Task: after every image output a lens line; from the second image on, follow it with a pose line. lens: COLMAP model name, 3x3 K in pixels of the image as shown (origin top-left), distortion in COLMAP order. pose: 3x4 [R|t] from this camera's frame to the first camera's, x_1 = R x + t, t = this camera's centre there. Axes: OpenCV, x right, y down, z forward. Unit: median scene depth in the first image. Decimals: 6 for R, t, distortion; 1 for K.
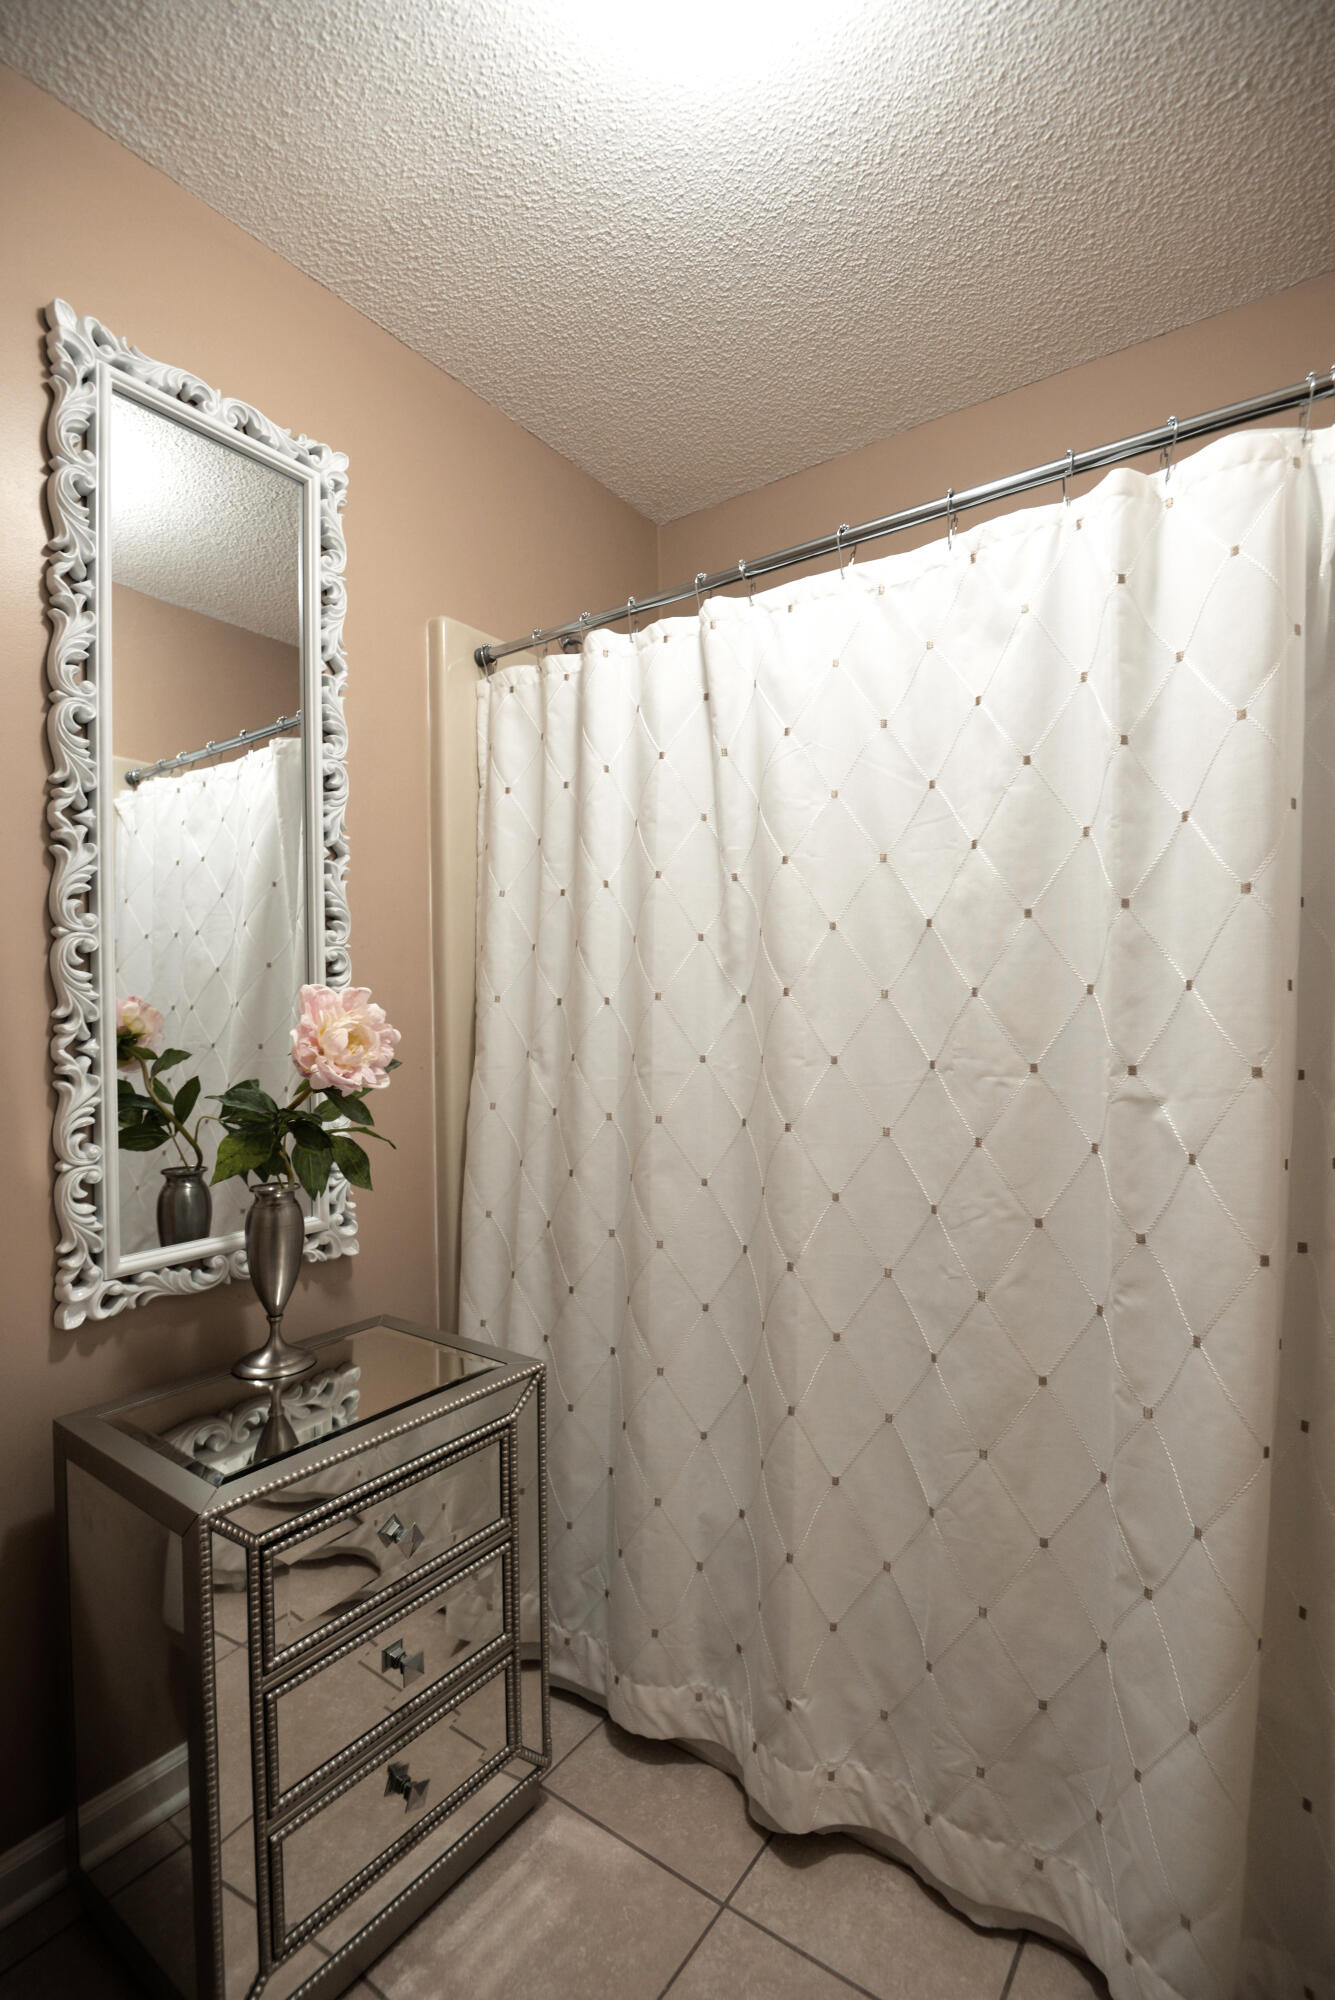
lens RADIAL K [[918.5, 0, 672.0], [0, 918.5, 1009.2], [0, 0, 1]] dist [-0.006297, -0.008937]
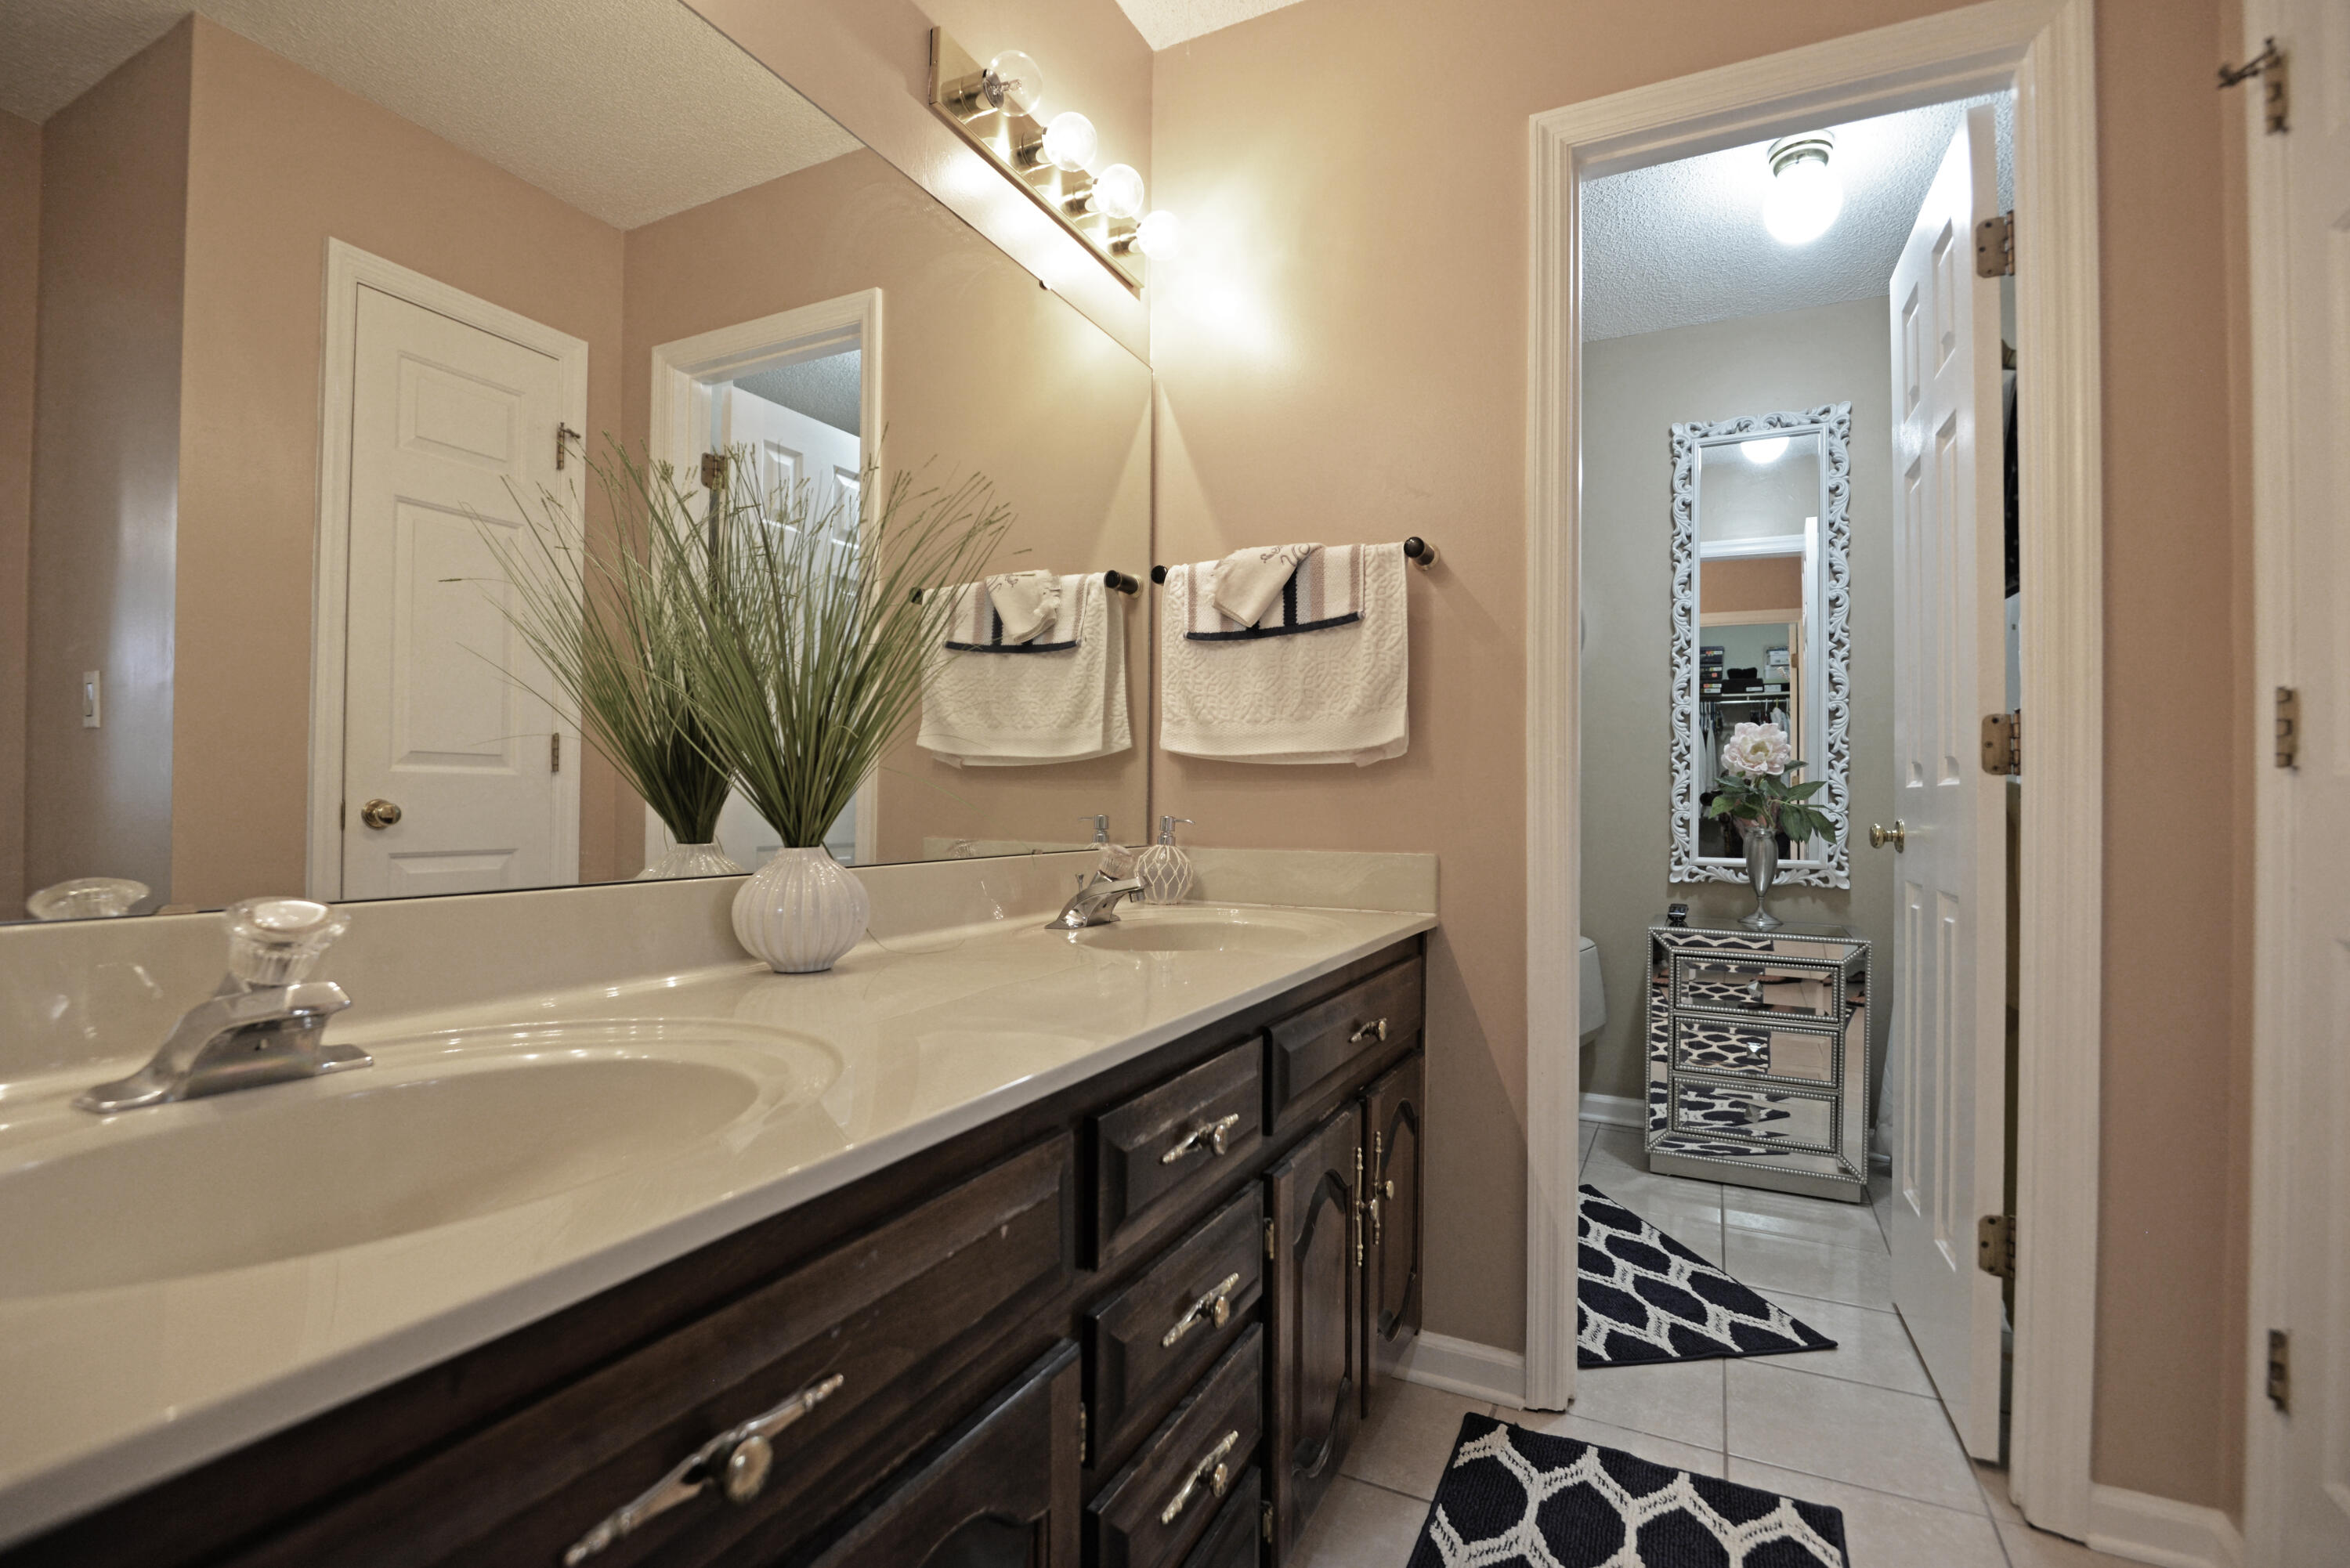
lens RADIAL K [[1079.1, 0, 1158.3], [0, 1079.1, 792.0], [0, 0, 1]] dist [-0.006297, -0.008937]
pose [[0.142392, 0.004125, -0.989802, 1.706363], [-0.016780, 0.999858, 0.001753, 0.139509], [0.989668, 0.016359, 0.142441, -0.604216]]
